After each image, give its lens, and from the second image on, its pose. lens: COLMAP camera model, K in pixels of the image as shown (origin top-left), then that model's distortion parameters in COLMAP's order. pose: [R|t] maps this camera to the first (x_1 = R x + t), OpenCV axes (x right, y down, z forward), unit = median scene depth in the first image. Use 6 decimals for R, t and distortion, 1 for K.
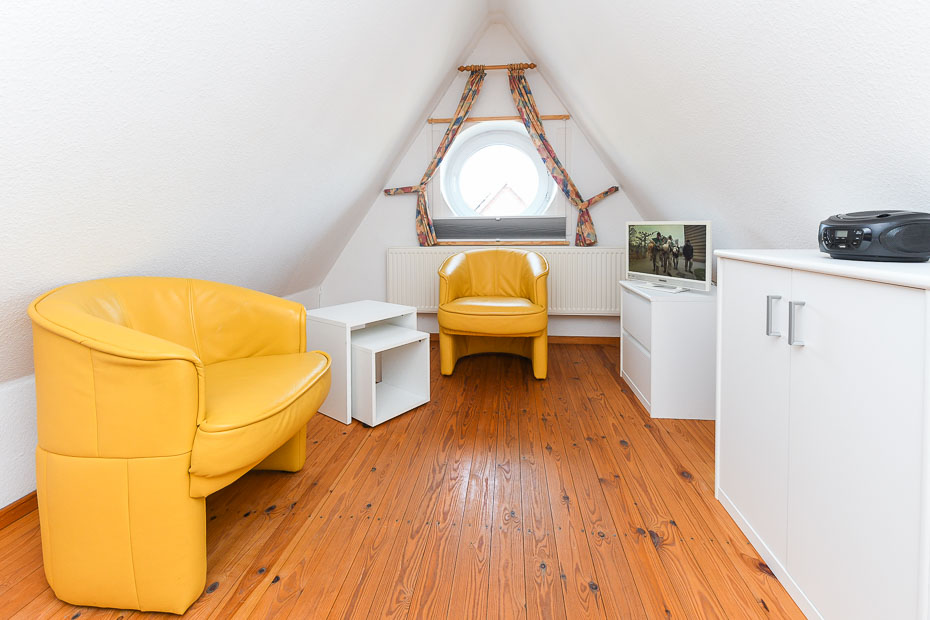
lens RADIAL K [[429.4, 0, 431.8], [0, 429.4, 237.6], [0, 0, 1]] dist [0.000464, -0.000443]
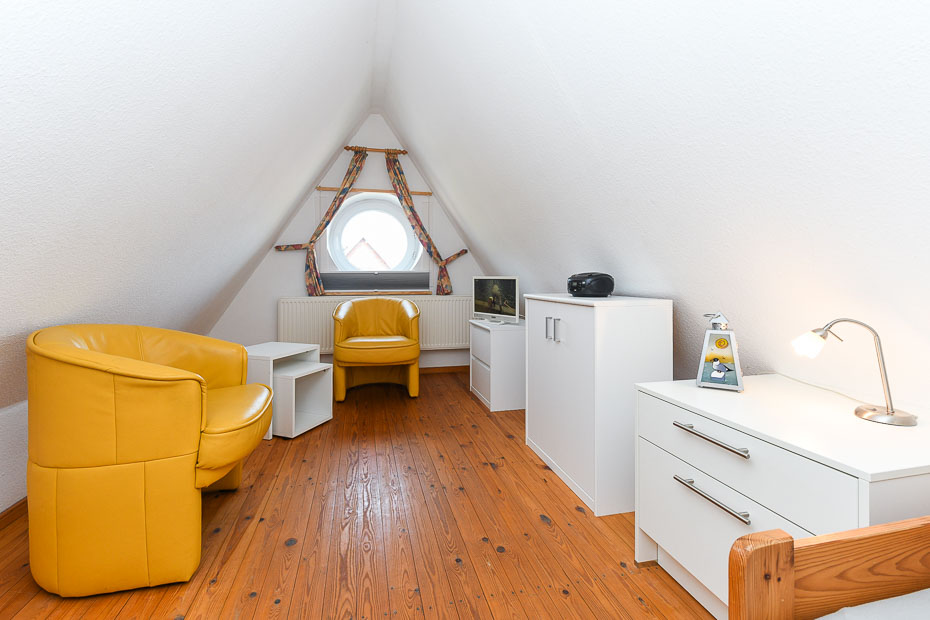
lens RADIAL K [[426.8, 0, 433.8], [0, 426.8, 277.3], [0, 0, 1]] dist [-0.001529, -0.000539]
pose [[0.942450, 0.006651, 0.334281, -0.130784], [0.003582, 0.999544, -0.029987, 0.006645], [-0.334328, 0.029459, 0.941996, -0.257645]]
